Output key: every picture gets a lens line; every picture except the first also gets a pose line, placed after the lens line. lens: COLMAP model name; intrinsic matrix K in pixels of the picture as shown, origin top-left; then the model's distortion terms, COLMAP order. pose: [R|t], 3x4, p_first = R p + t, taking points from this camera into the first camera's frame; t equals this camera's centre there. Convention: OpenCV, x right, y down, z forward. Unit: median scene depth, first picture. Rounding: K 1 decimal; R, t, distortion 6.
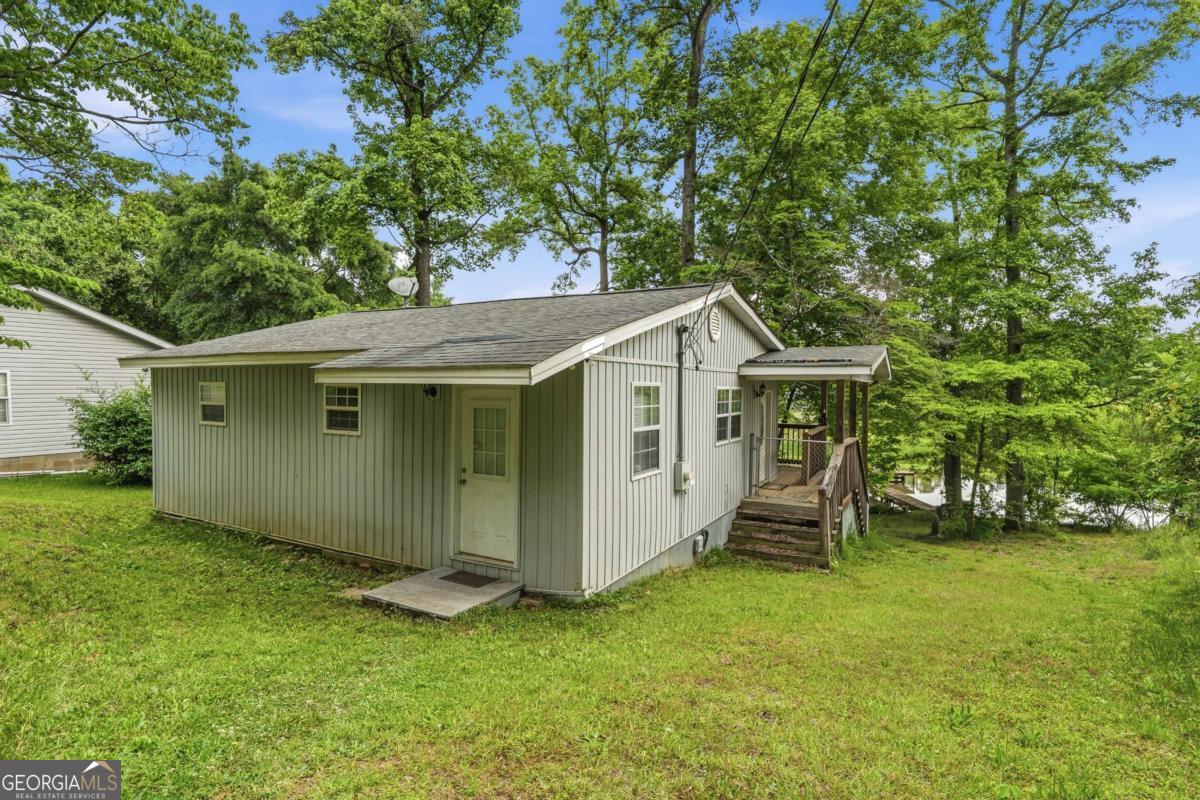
lens RADIAL K [[578.5, 0, 644.4], [0, 578.5, 395.5], [0, 0, 1]] dist [0.002841, -0.001706]
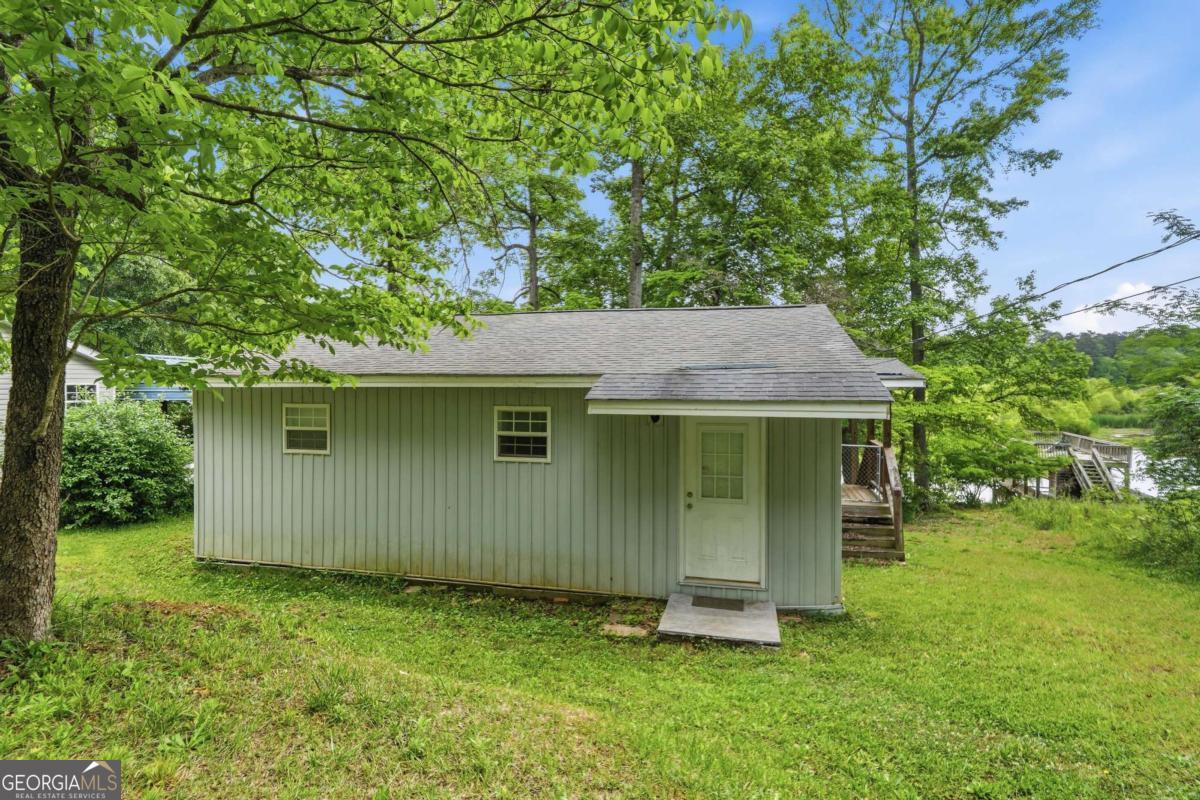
lens RADIAL K [[578.5, 0, 656.9], [0, 578.5, 384.1], [0, 0, 1]] dist [0.002841, -0.001706]
pose [[0.967041, -0.006571, 0.254534, -0.187401], [0.009186, 0.999916, -0.009089, -0.016451], [-0.254453, 0.011128, 0.967021, 0.012283]]
